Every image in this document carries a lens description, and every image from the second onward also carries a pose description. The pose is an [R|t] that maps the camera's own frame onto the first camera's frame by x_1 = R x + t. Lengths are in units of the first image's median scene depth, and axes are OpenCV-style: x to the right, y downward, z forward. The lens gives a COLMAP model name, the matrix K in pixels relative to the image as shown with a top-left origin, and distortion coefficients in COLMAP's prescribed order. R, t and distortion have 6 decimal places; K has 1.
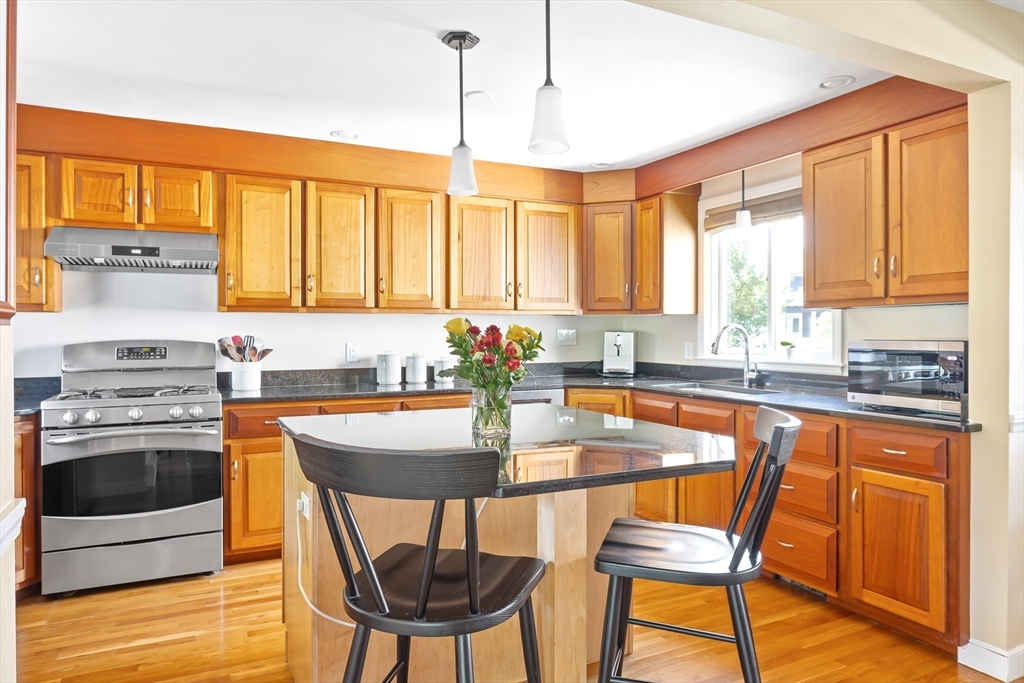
lens RADIAL K [[641.9, 0, 512.0], [0, 641.9, 341.5], [0, 0, 1]] dist [0.002017, 0.000902]
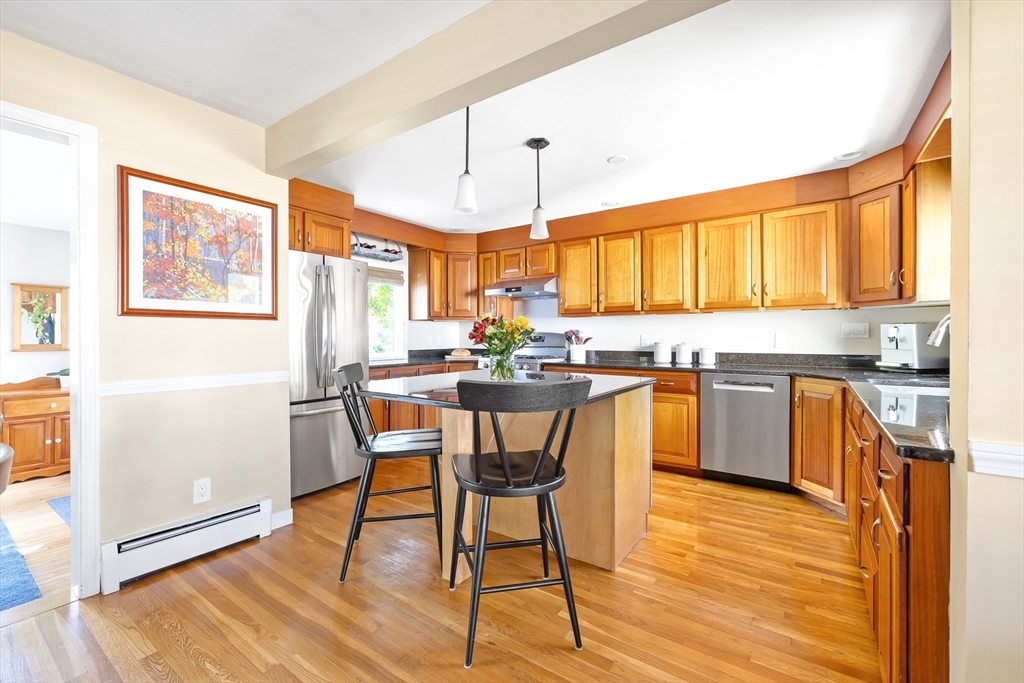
lens RADIAL K [[431.0, 0, 511.0], [0, 431.0, 335.6], [0, 0, 1]] dist [0.000544, 0.000155]
pose [[0.491966, 0.002657, -0.870611, 0.524347], [-0.004274, 0.999991, 0.000637, 0.005902], [0.870604, 0.003408, 0.491972, 0.244110]]
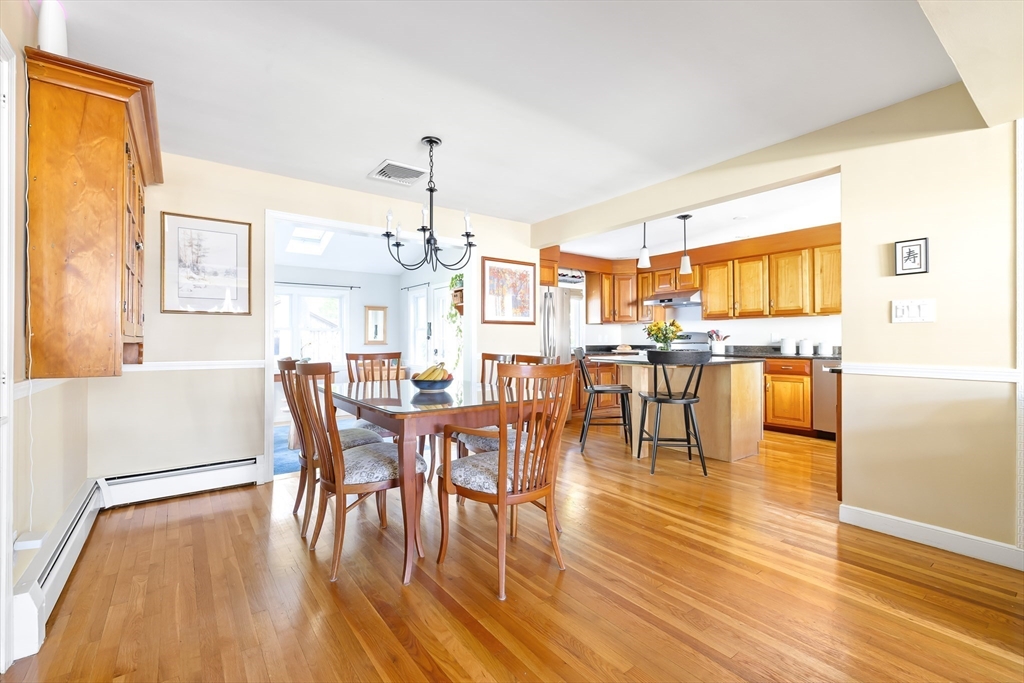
lens RADIAL K [[444.6, 0, 504.1], [0, 444.6, 335.4], [0, 0, 1]] dist [0.000405, -0.000186]
pose [[0.185710, -0.006634, -0.982582, 1.014403], [-0.002694, 0.999970, -0.007260, 0.023901], [0.982601, 0.003995, 0.185686, -0.069397]]
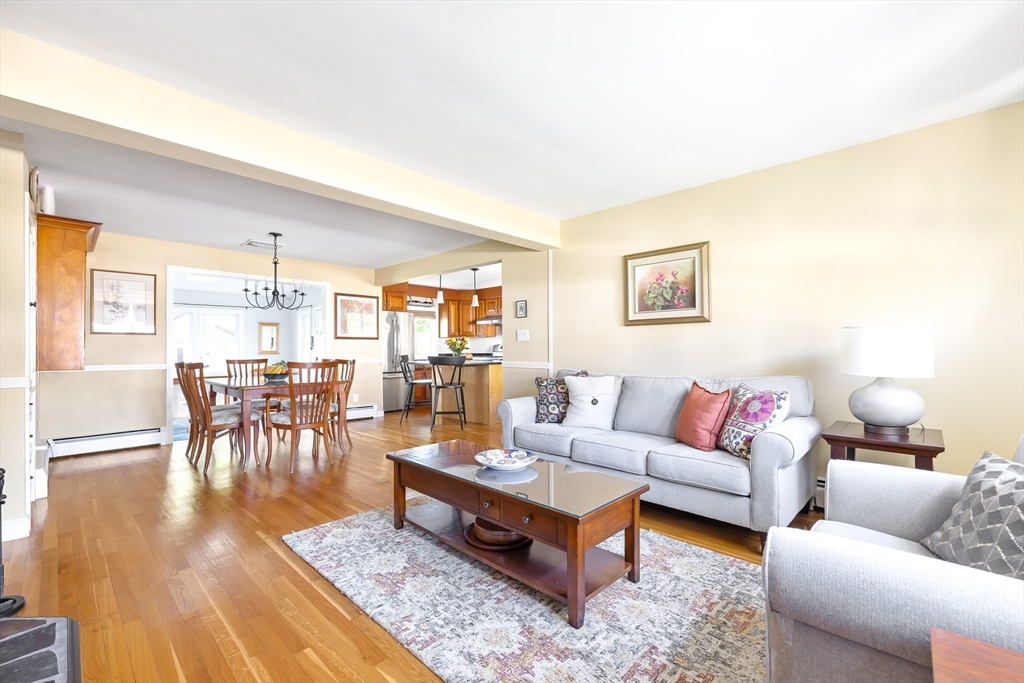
lens RADIAL K [[432.3, 0, 510.1], [0, 432.3, 344.3], [0, 0, 1]] dist [0.000833, 0.000168]
pose [[0.354323, -0.007405, -0.935094, 1.638751], [0.000556, 0.999970, -0.007709, 0.018034], [0.935123, 0.002212, 0.354316, 0.132527]]
